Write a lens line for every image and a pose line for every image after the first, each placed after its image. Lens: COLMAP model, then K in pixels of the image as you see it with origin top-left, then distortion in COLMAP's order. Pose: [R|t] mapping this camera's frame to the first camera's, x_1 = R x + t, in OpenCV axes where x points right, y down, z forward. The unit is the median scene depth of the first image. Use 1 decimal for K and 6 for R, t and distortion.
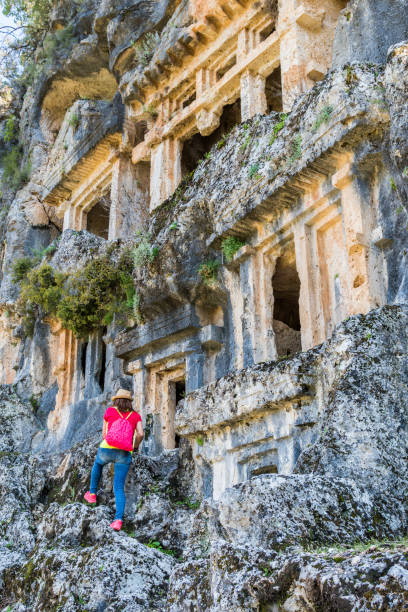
lens RADIAL K [[743.0, 0, 204.0], [0, 743.0, 306.0], [0, 0, 1]] dist [0.002156, 0.000076]
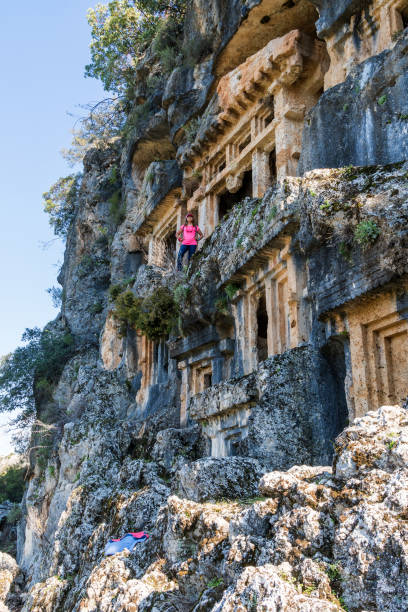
lens RADIAL K [[604.6, 0, 204.0], [0, 604.6, 306.0], [0, 0, 1]] dist [-0.012174, -0.004829]
pose [[0.986056, -0.046473, -0.159792, 0.152056], [0.055009, 0.997262, 0.049416, -0.096287], [0.157058, -0.057517, 0.985913, -0.187309]]
